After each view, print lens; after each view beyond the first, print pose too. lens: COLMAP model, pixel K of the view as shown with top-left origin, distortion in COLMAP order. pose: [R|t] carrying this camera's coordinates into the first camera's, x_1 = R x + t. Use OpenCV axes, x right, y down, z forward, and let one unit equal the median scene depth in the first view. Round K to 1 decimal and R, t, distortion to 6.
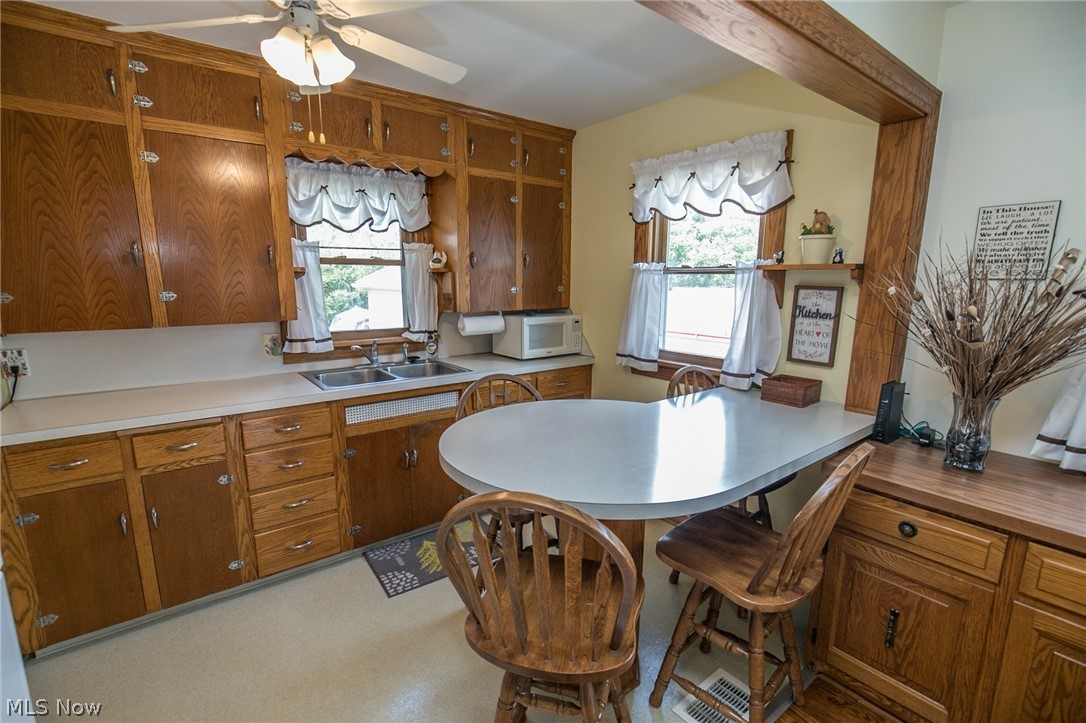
lens RADIAL K [[493.7, 0, 540.2], [0, 493.7, 373.9], [0, 0, 1]] dist [-0.024633, 0.004670]
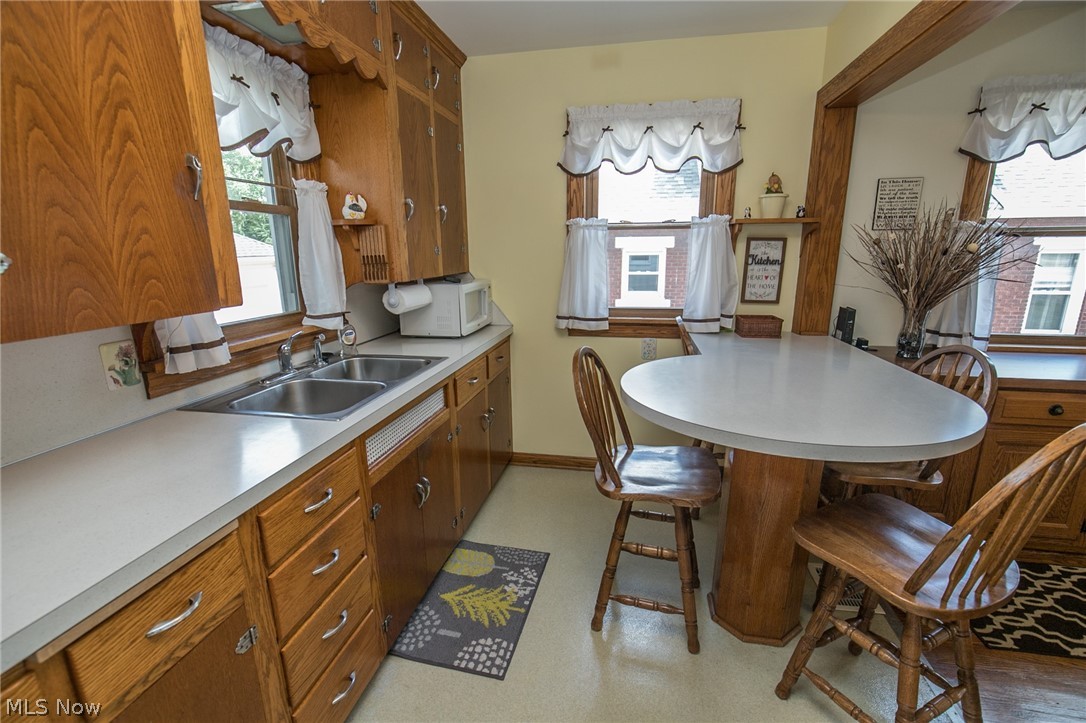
lens RADIAL K [[493.7, 0, 540.2], [0, 493.7, 373.9], [0, 0, 1]] dist [-0.024633, 0.004670]
pose [[0.749959, -0.175252, 0.637847, -0.650866], [0.139958, 0.984475, 0.105932, -0.051691], [-0.646509, 0.009827, 0.762843, 0.419162]]
